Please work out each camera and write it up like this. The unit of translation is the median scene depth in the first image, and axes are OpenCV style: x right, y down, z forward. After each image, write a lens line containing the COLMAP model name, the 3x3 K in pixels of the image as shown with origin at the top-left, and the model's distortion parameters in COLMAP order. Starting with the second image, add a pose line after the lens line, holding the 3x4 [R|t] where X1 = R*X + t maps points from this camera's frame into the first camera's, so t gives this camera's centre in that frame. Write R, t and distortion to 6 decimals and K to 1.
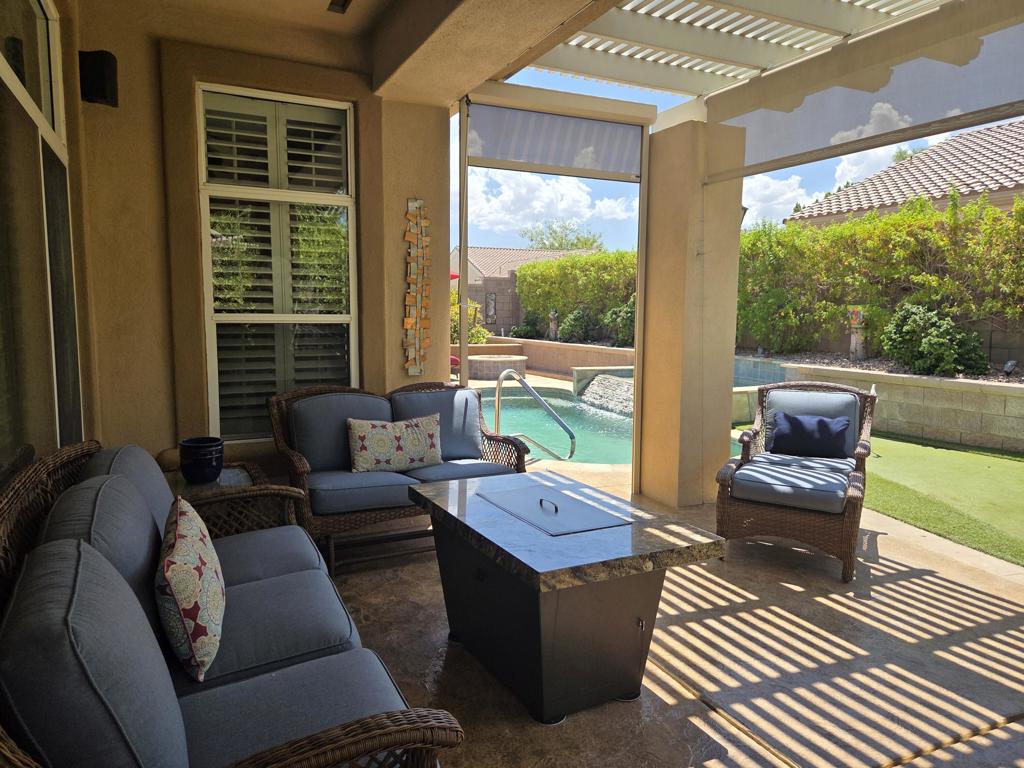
lens RADIAL K [[689.5, 0, 516.6], [0, 689.5, 377.2], [0, 0, 1]] dist [0.069202, -0.061544]
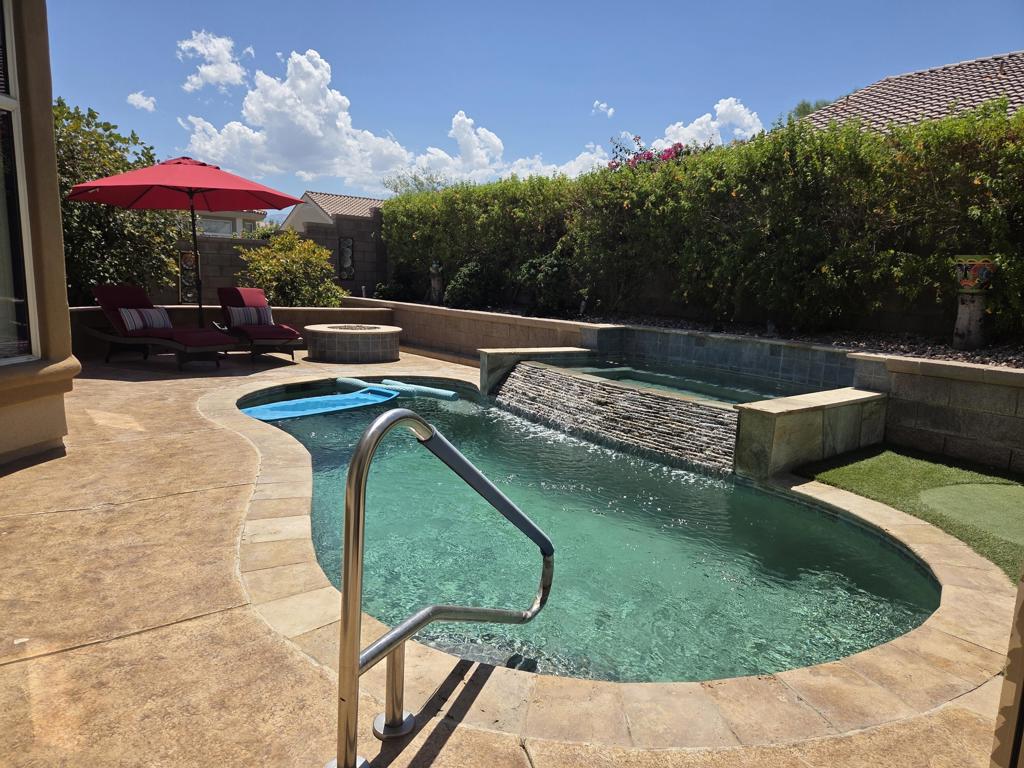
lens RADIAL K [[702.0, 0, 522.2], [0, 702.0, 385.0], [0, 0, 1]] dist [0.082466, -0.060720]
pose [[0.979729, -0.003985, 0.200289, -0.014581], [-0.008378, 0.998112, 0.060842, -0.031433], [-0.200154, -0.061287, 0.977846, 0.546012]]
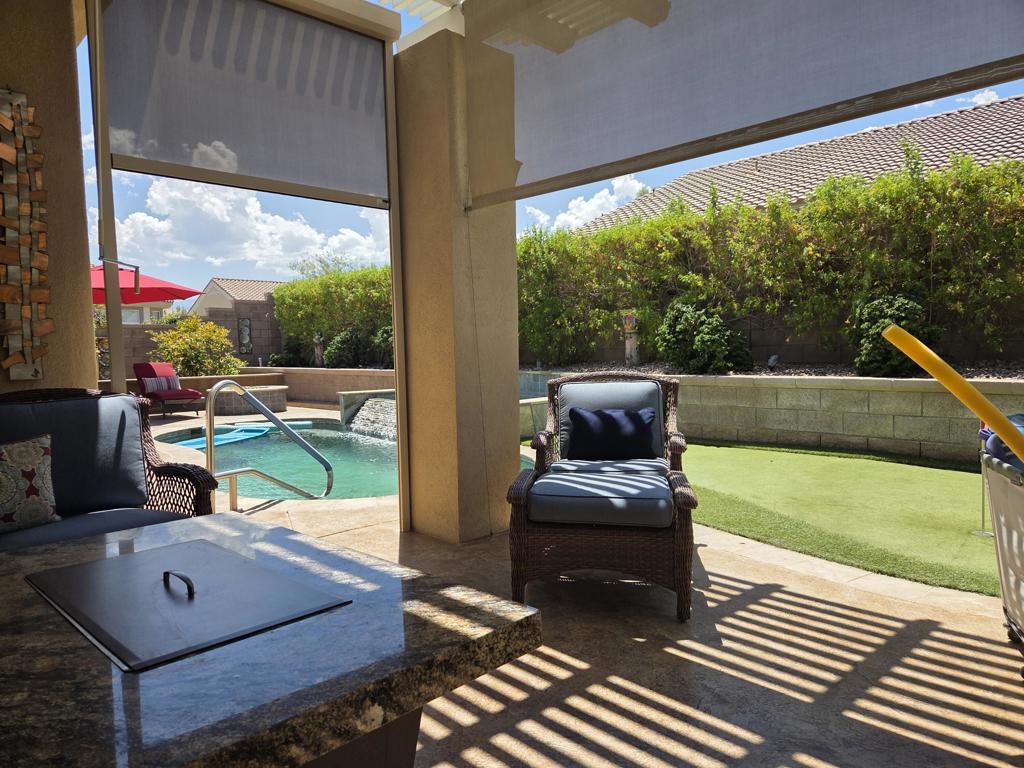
lens RADIAL K [[689.5, 0, 516.6], [0, 689.5, 377.2], [0, 0, 1]] dist [0.069202, -0.061544]
pose [[0.950585, -0.044179, 0.307306, 0.041093], [0.059973, 0.997310, -0.042140, 0.025926], [-0.304618, 0.058488, 0.950677, 0.153967]]
